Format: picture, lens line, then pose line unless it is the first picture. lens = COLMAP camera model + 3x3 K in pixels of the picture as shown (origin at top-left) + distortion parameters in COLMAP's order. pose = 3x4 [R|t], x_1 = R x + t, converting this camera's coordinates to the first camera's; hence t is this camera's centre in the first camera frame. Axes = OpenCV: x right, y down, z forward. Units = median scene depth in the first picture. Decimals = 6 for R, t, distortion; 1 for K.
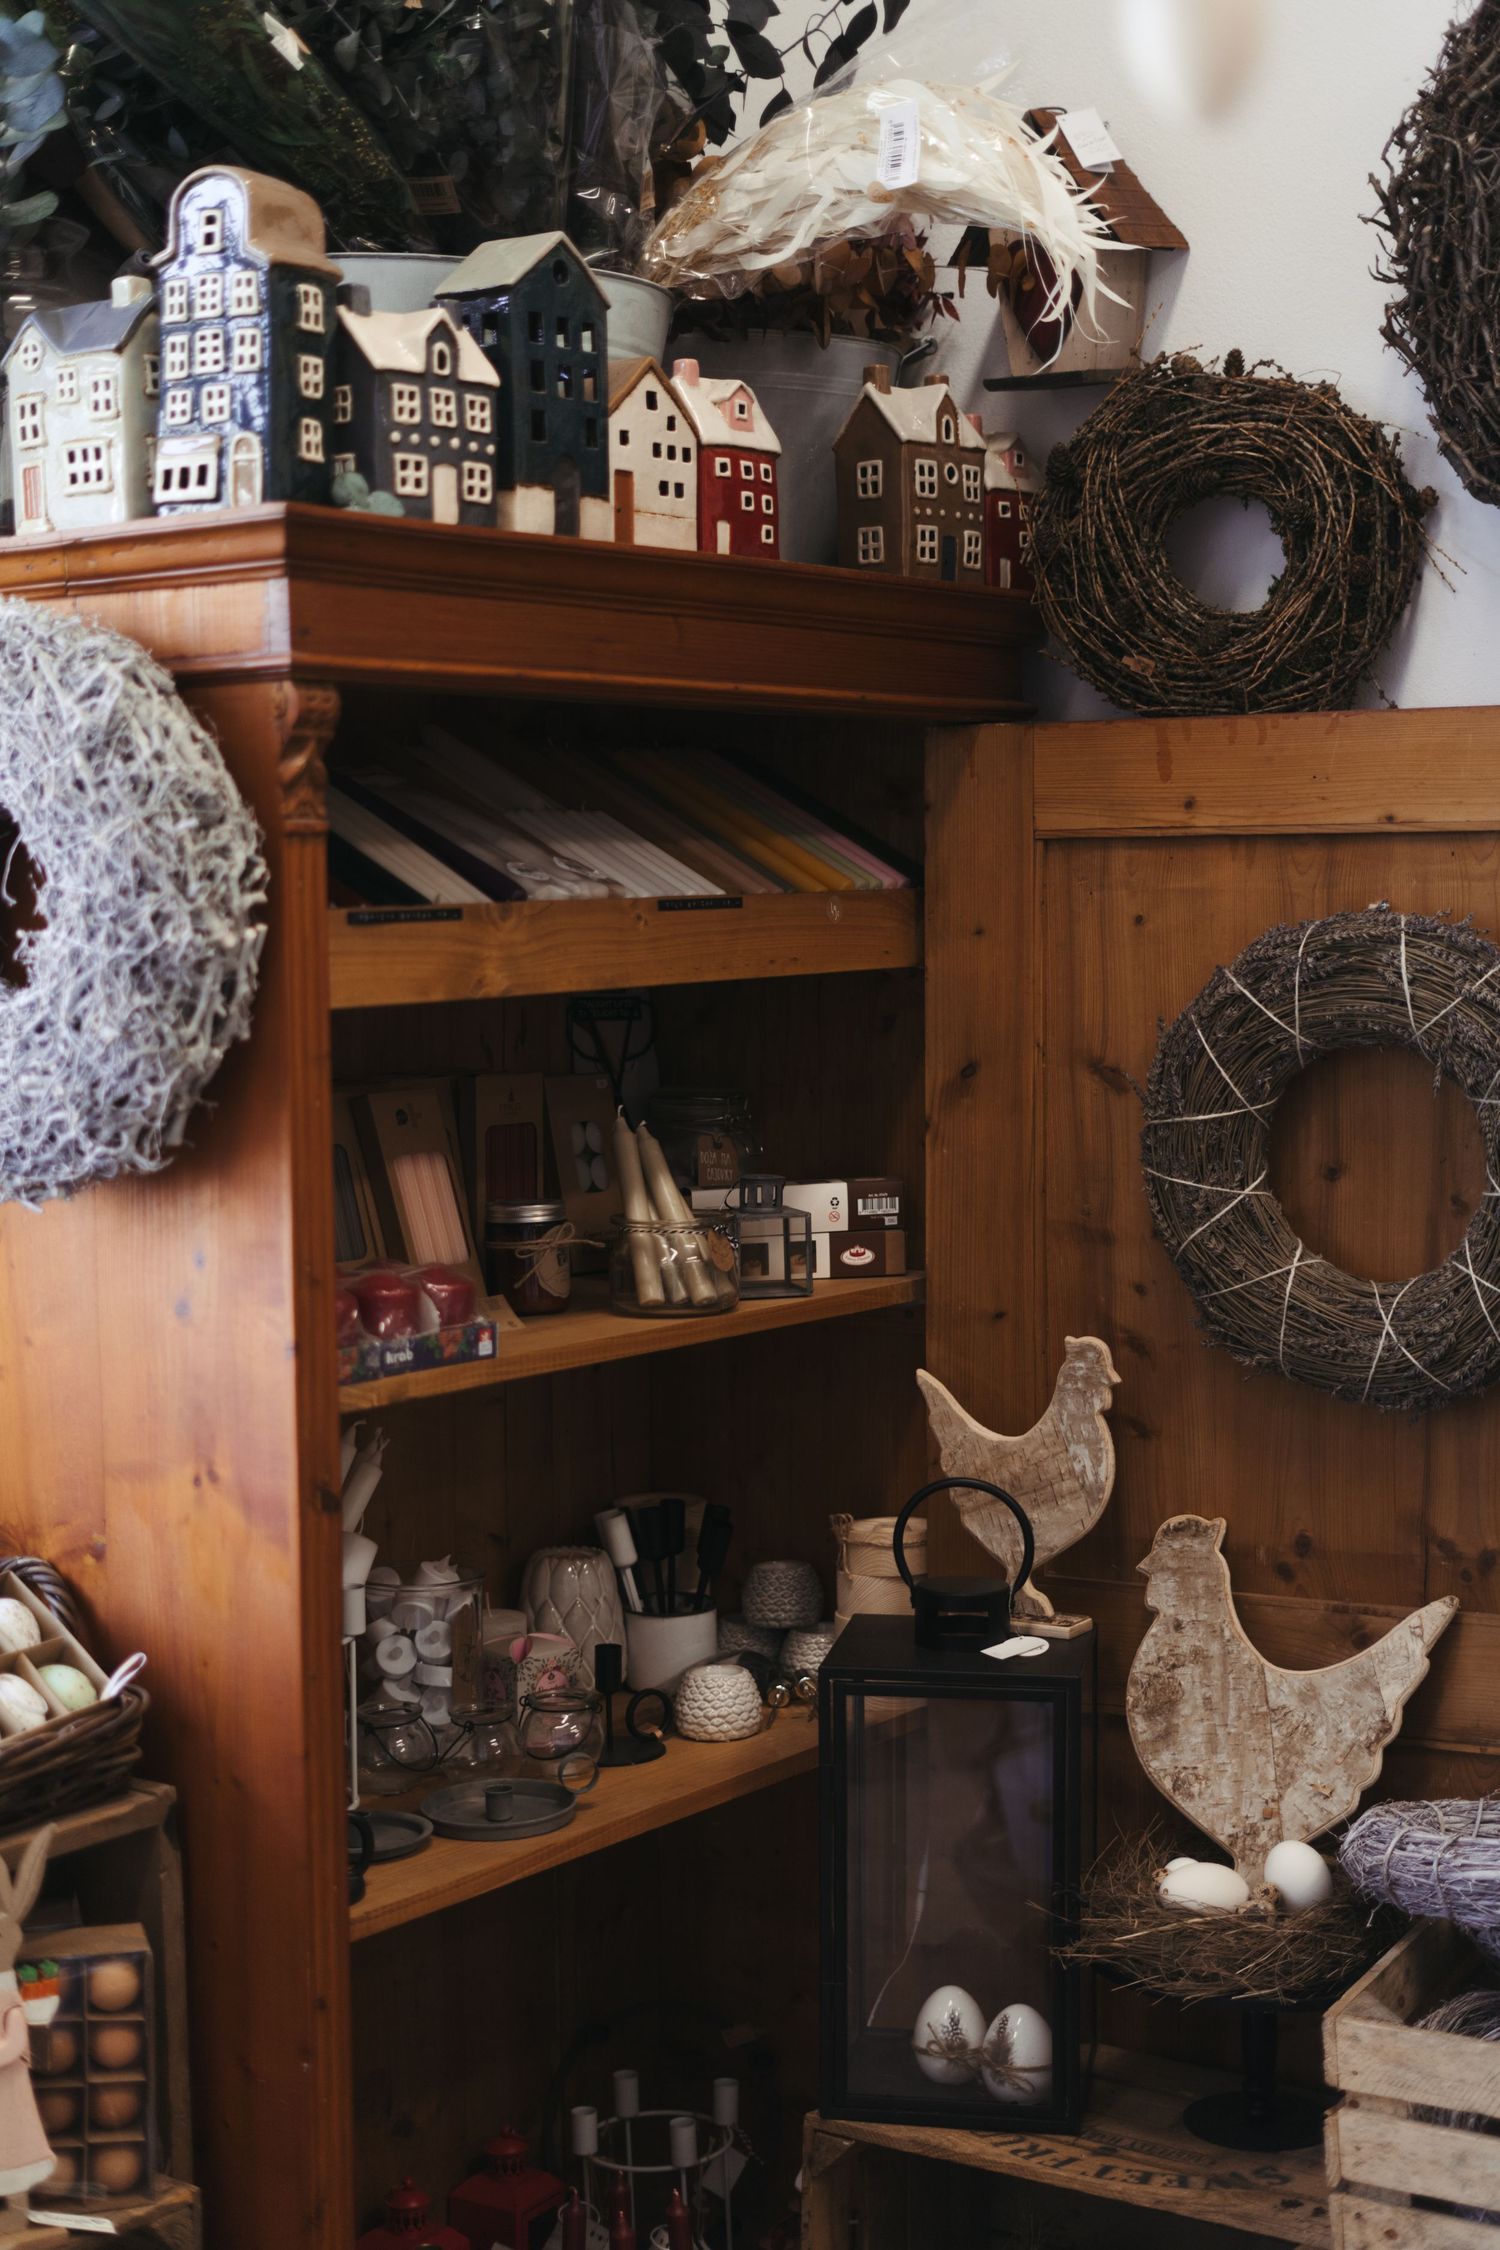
lens RADIAL K [[3358.2, 0, 750.0], [0, 3358.2, 1125.0], [0, 0, 1]] dist [-0.014366, 0.087391]
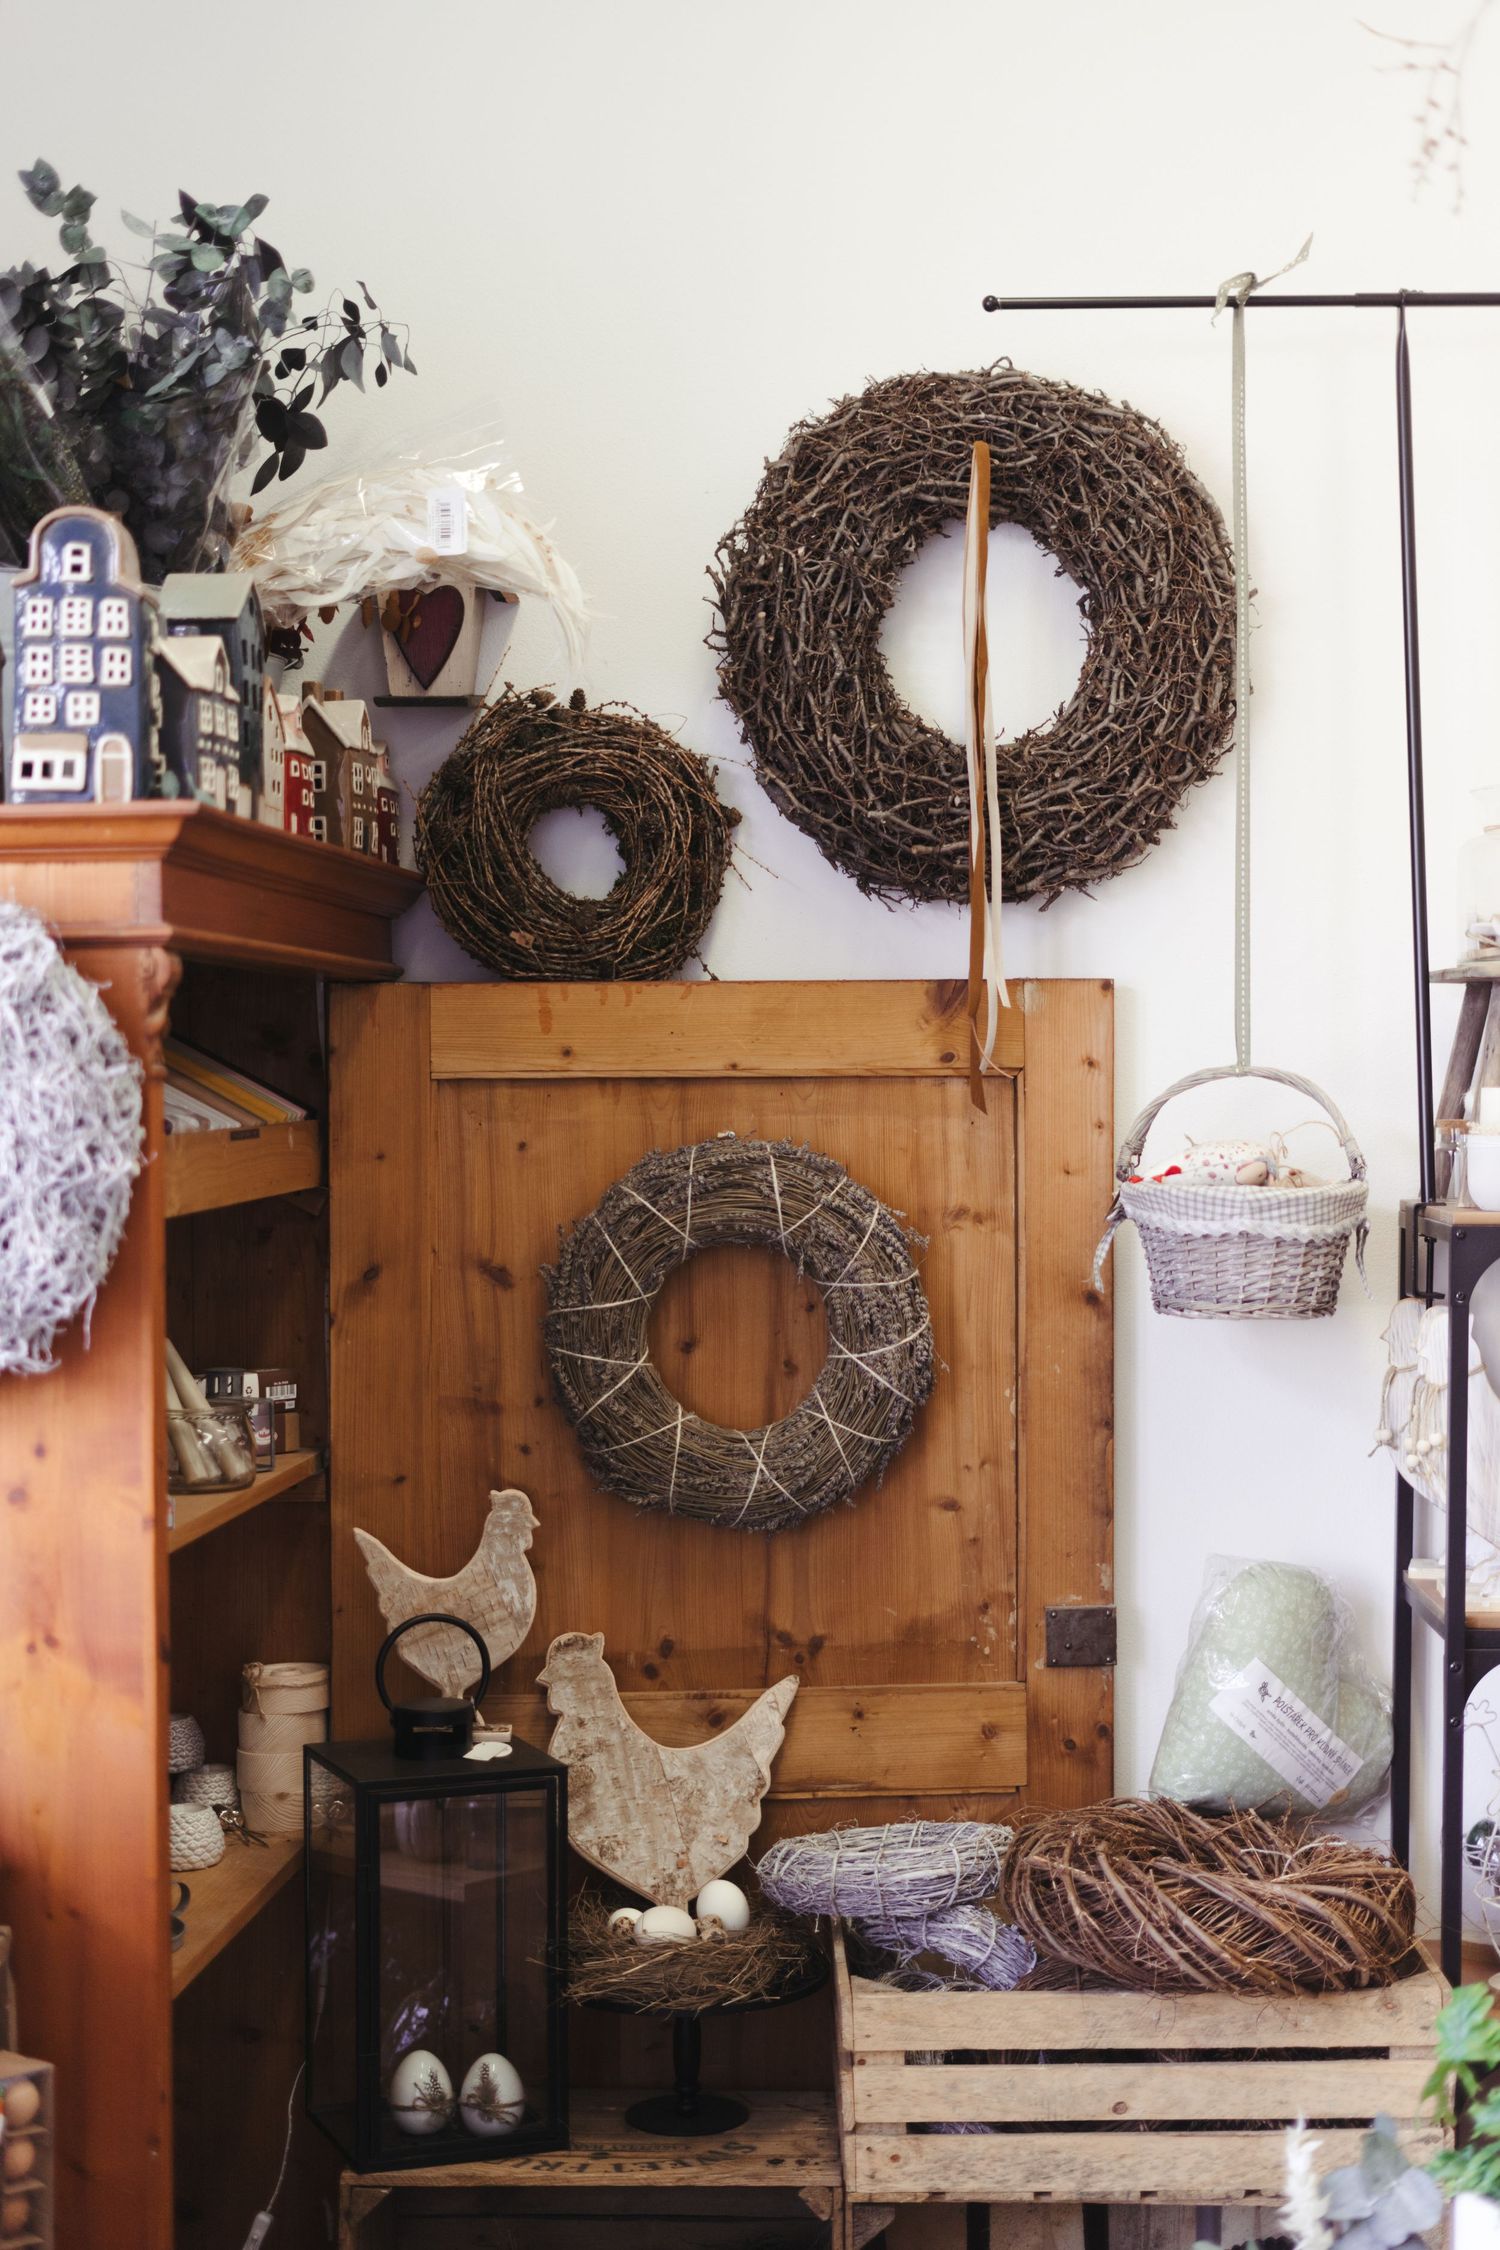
lens RADIAL K [[3390.6, 0, 750.0], [0, 3390.6, 1125.0], [0, 0, 1]] dist [-0.007782, 0.112743]
pose [[0.842345, -0.001245, 0.538937, -0.495842], [0.035394, 0.997966, -0.053014, -0.000388], [-0.537775, 0.063732, 0.840676, -0.085532]]
